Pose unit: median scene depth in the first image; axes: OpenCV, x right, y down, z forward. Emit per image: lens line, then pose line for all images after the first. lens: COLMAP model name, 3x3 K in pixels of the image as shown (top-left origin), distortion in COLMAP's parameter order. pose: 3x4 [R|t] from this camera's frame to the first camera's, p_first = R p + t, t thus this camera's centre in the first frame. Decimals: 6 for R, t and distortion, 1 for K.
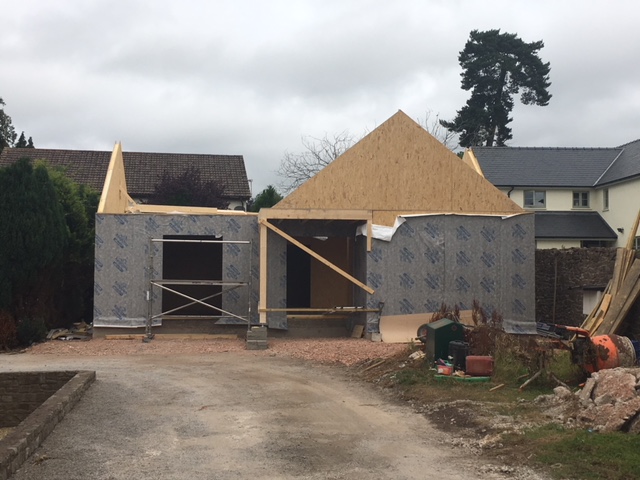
lens RADIAL K [[802.9, 0, 318.8], [0, 802.9, 239.4], [0, 0, 1]] dist [0.038843, 0.000000]
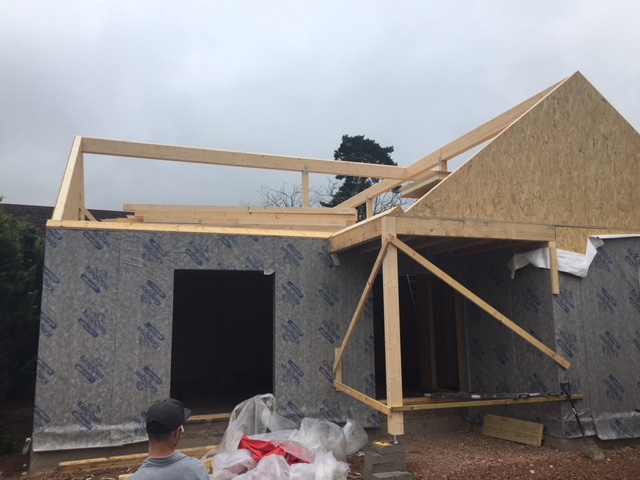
lens RADIAL K [[538.5, 0, 318.9], [0, 538.5, 241.0], [0, 0, 1]] dist [0.037695, -0.029845]
pose [[0.972406, 0.018411, 0.232567, -0.184887], [0.005760, 0.994683, -0.102828, 0.014659], [-0.233223, 0.101330, 0.967129, 0.609333]]
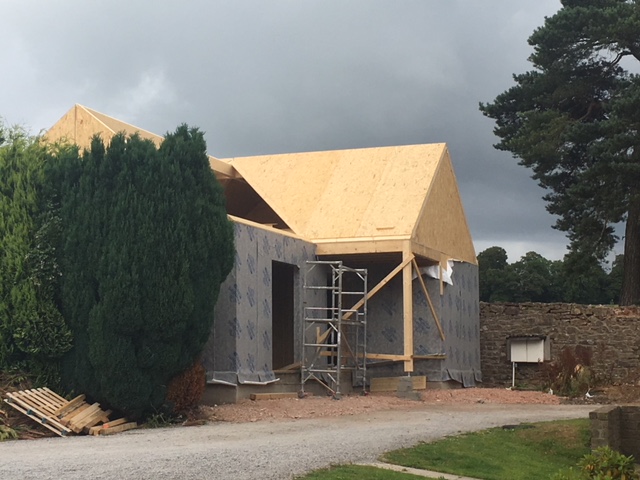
lens RADIAL K [[1224.6, 0, 320.0], [0, 1224.6, 240.0], [0, 0, 1]] dist [-0.038446, 0.000000]
pose [[0.425642, 0.091100, 0.900294, -1.201257], [-0.035822, 0.995836, -0.083832, 0.070558], [-0.904182, 0.003432, 0.427133, 0.481912]]
